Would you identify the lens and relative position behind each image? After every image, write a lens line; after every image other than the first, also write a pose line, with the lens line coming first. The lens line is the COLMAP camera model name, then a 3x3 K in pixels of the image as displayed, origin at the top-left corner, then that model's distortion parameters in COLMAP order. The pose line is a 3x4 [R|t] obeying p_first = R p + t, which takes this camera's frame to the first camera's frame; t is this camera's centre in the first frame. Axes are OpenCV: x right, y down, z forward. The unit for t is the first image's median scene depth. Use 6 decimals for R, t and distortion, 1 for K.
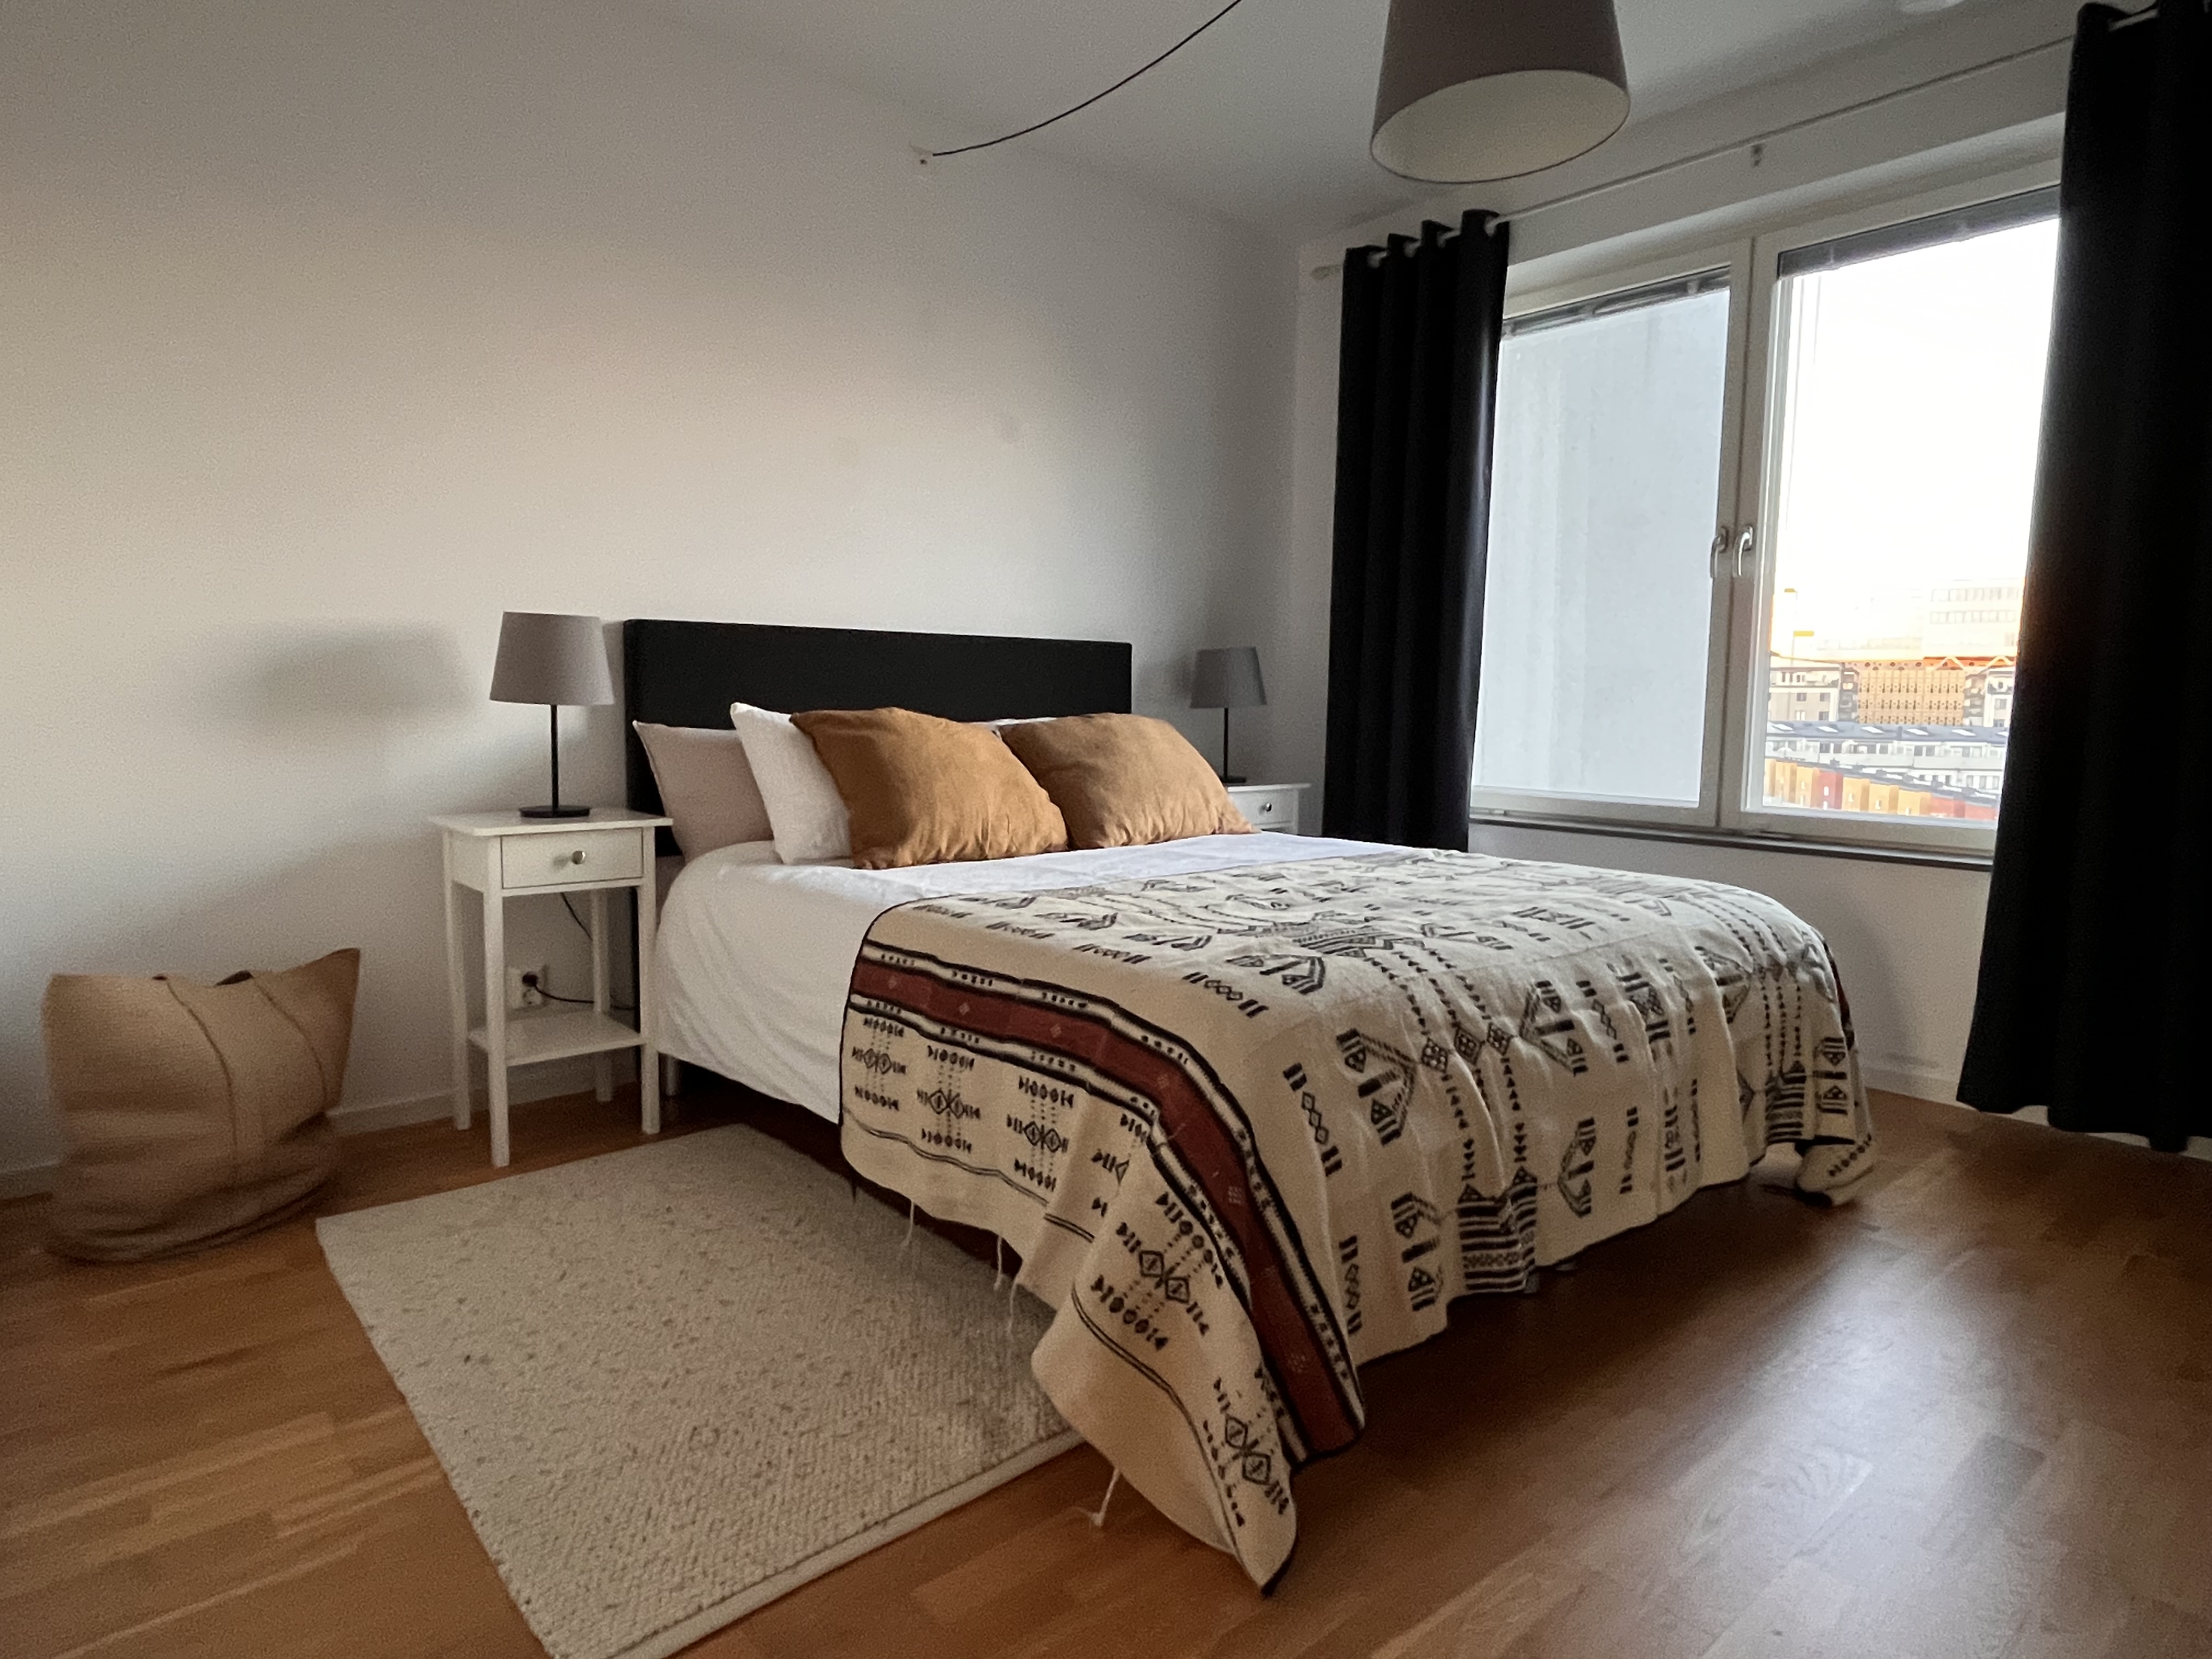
lens RADIAL K [[1243.9, 0, 1106.0], [0, 1243.9, 829.5], [0, 0, 1]] dist [-0.003016, 0.000973]
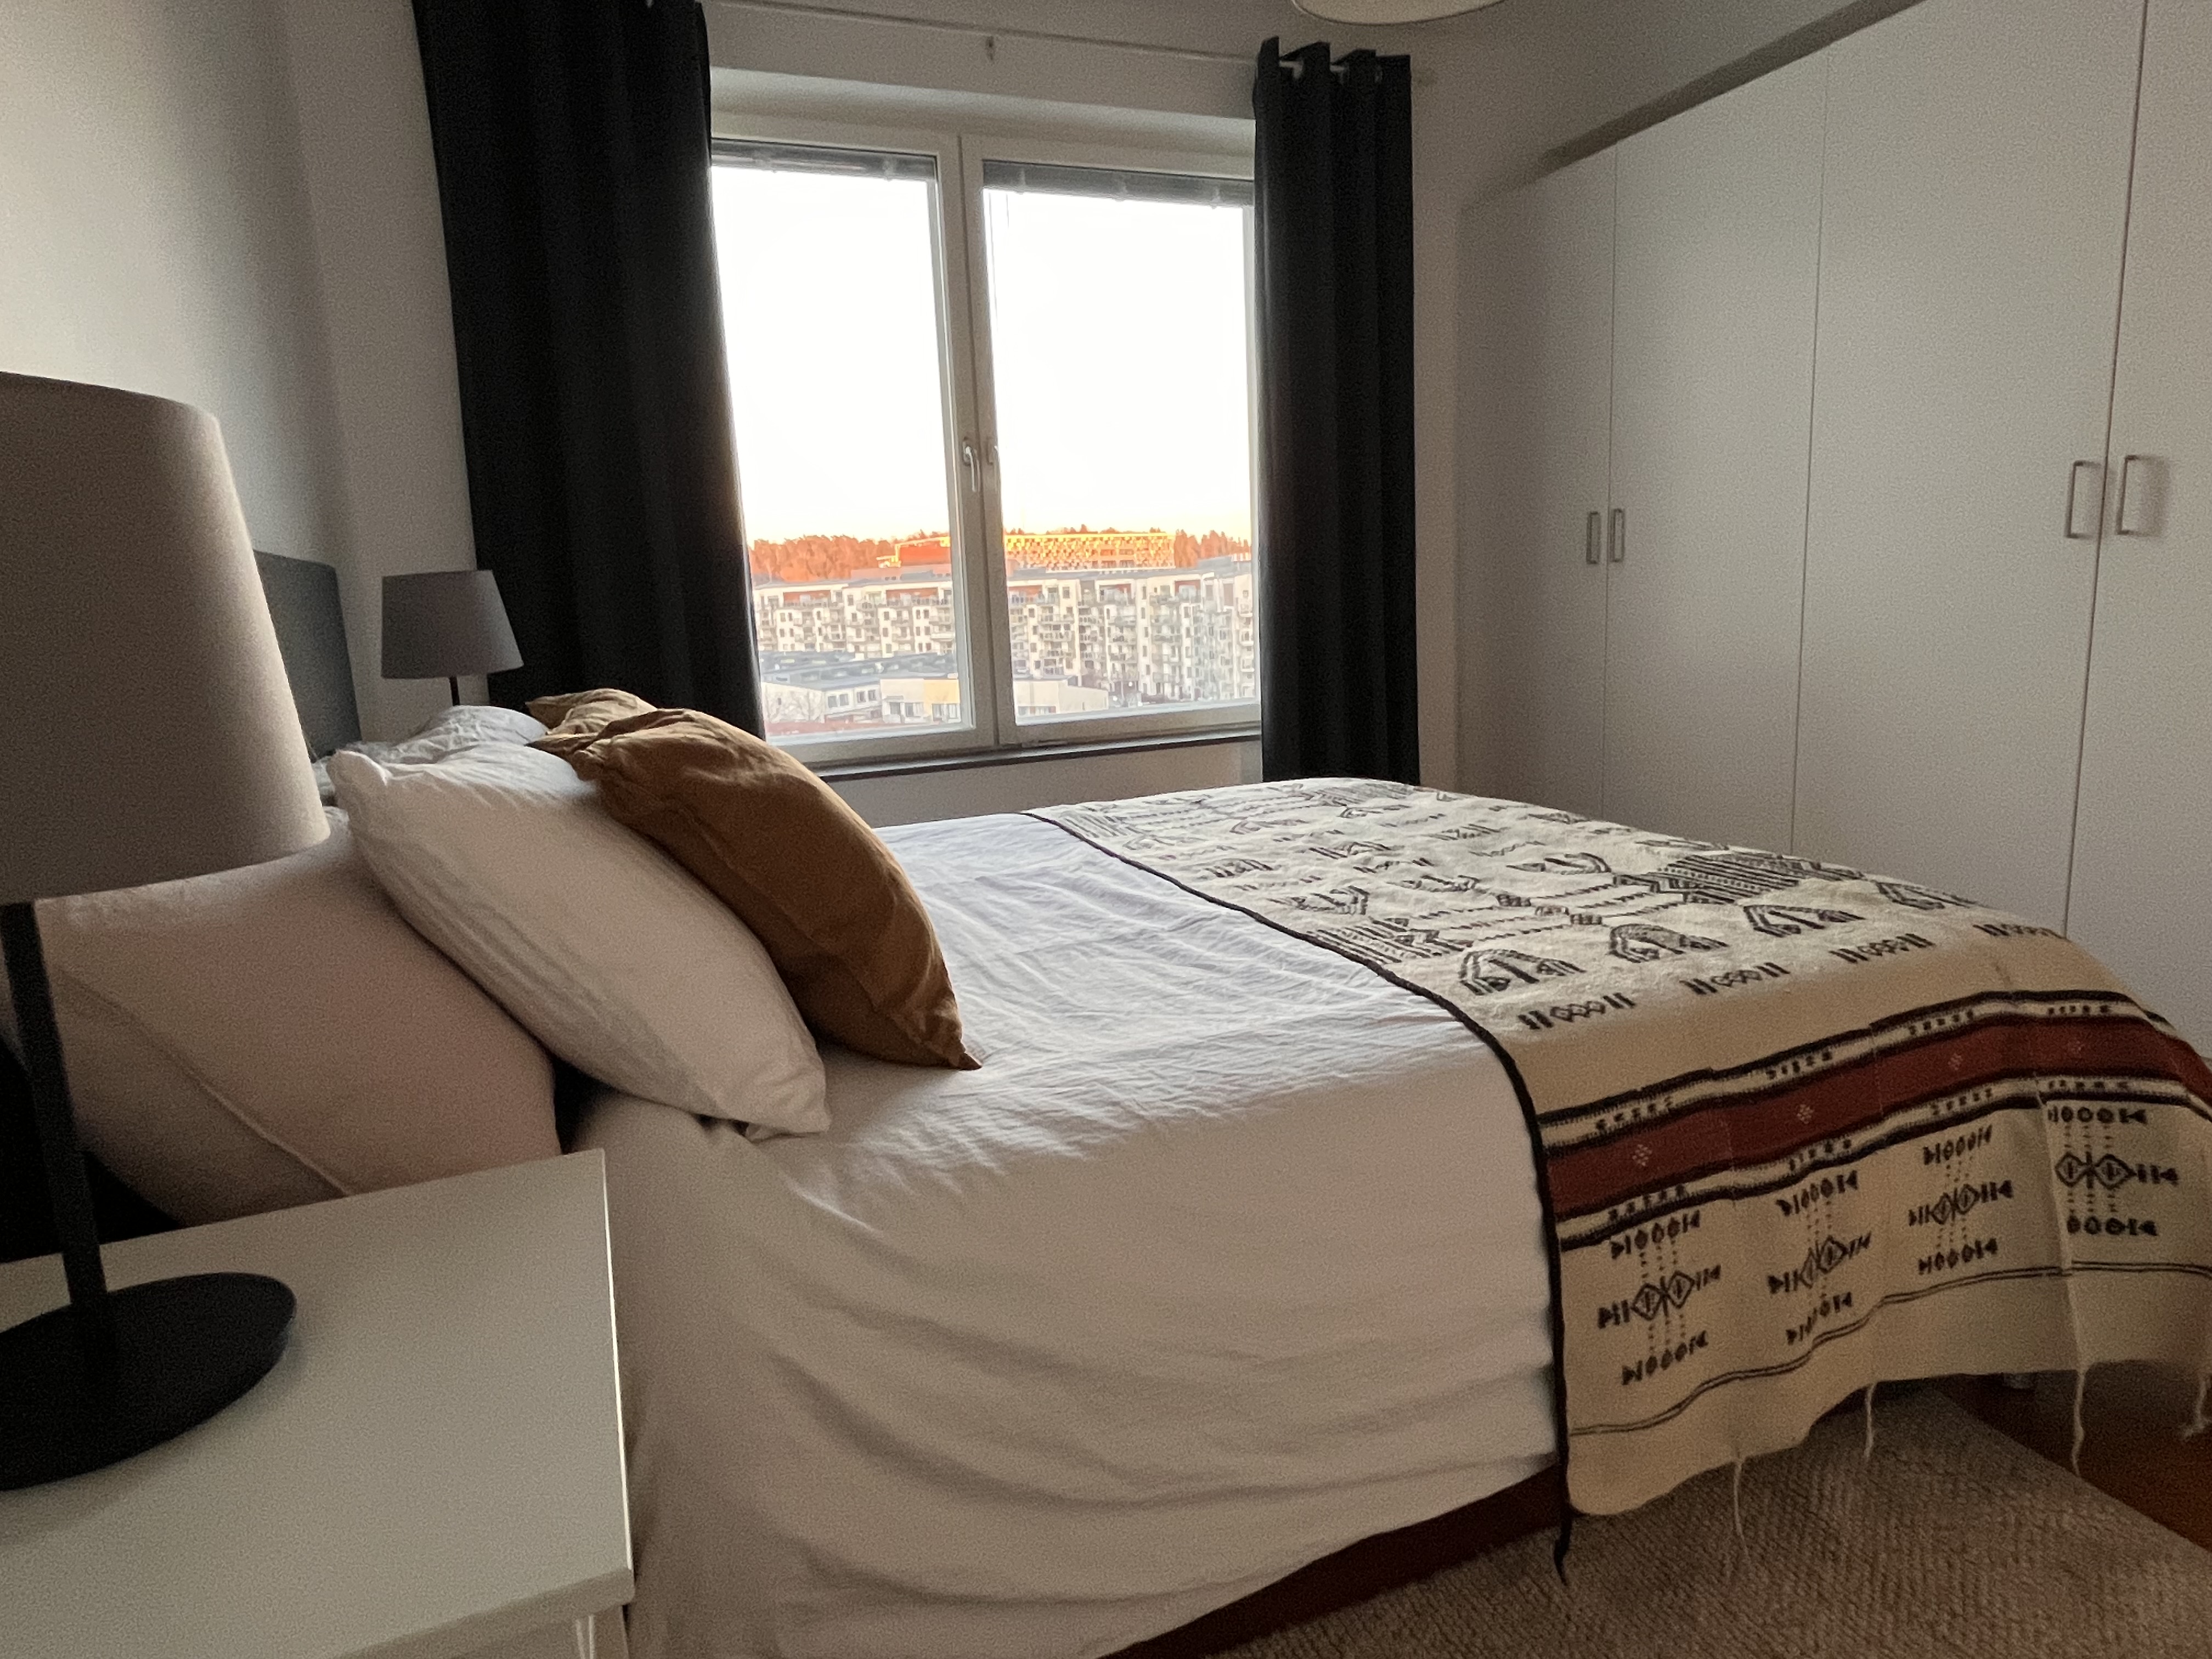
lens RADIAL K [[1243.9, 0, 1106.0], [0, 1243.9, 829.5], [0, 0, 1]] dist [-0.003016, 0.000973]
pose [[0.341231, -0.204548, 0.917454, -0.746000], [0.155720, 0.974851, 0.159428, -0.148638], [-0.926991, 0.088464, 0.364502, 1.015270]]
